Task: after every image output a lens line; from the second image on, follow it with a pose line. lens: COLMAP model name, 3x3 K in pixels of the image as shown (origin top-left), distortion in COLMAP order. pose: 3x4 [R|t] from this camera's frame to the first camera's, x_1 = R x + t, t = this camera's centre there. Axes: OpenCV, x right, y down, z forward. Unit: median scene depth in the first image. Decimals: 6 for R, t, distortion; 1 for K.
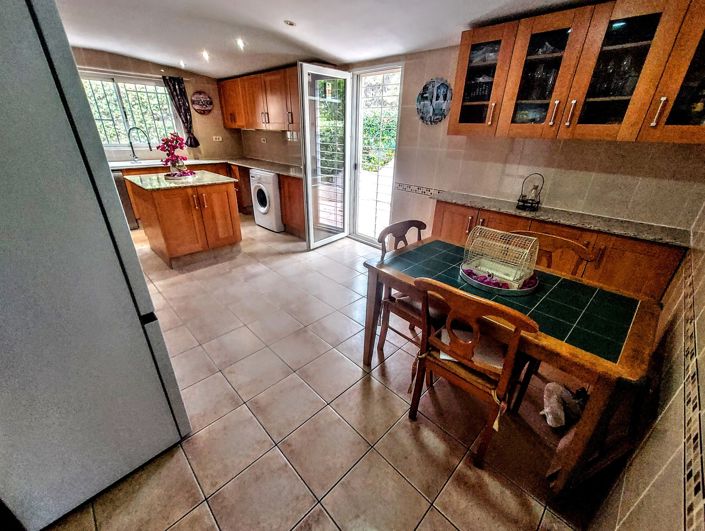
lens RADIAL K [[292.6, 0, 351.8], [0, 292.6, 267.0], [0, 0, 1]] dist [0.000037, -0.000091]
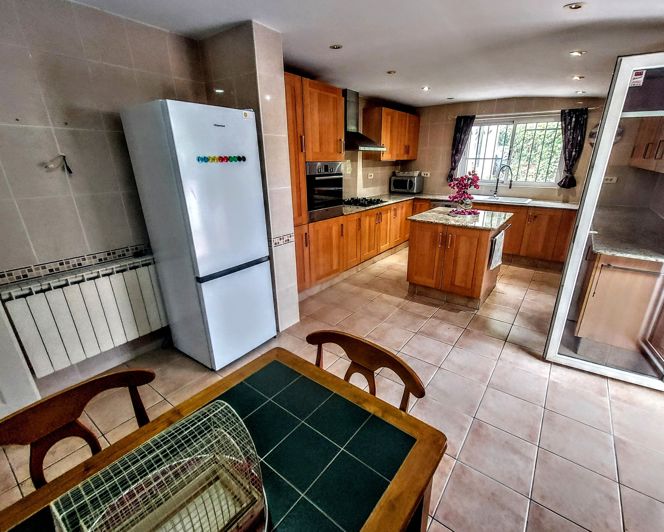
lens RADIAL K [[307.4, 0, 347.6], [0, 307.4, 269.0], [0, 0, 1]] dist [0.005048, -0.001106]
pose [[0.165195, 0.316455, -0.934113, 0.276560], [-0.422127, 0.878675, 0.223022, -0.164792], [0.891358, 0.357473, 0.278736, 0.334667]]
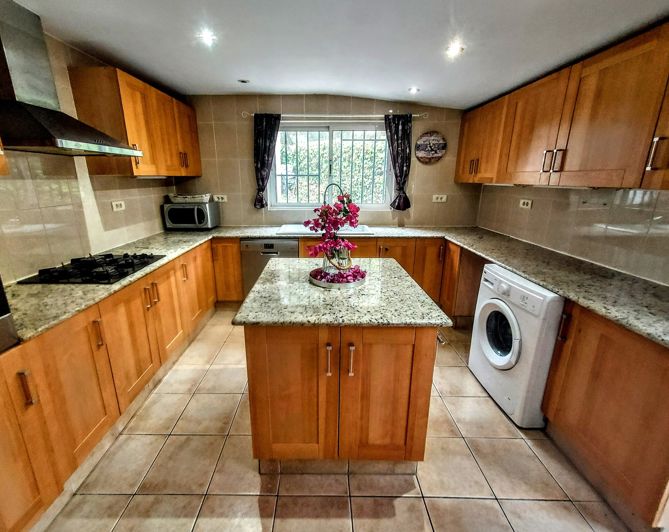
lens RADIAL K [[299.6, 0, 319.0], [0, 299.6, 259.8], [0, 0, 1]] dist [0.009592, -0.000629]
pose [[0.703181, 0.167914, -0.690899, -0.200665], [-0.293825, 0.953486, -0.067316, -0.225353], [0.647459, 0.250339, 0.719811, 0.464966]]
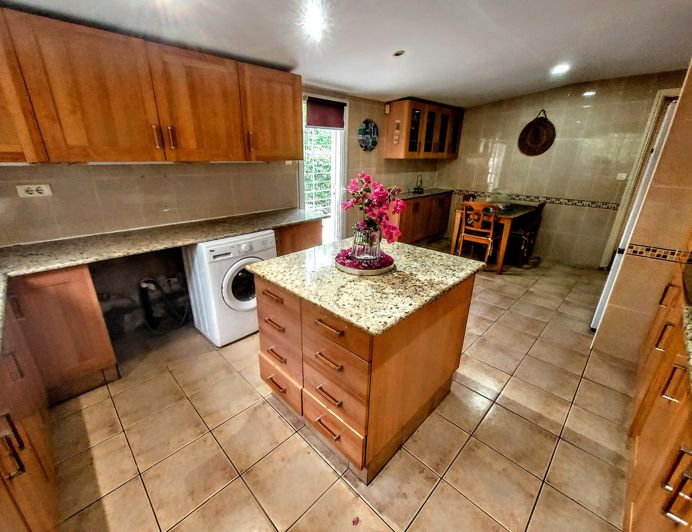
lens RADIAL K [[298.4, 0, 340.1], [0, 298.4, 261.3], [0, 0, 1]] dist [0.008463, 0.000139]
pose [[-0.005681, -0.354015, 0.935223, -0.789448], [0.426017, 0.845264, 0.322550, -0.368814], [-0.904698, 0.400253, 0.146014, 0.737482]]
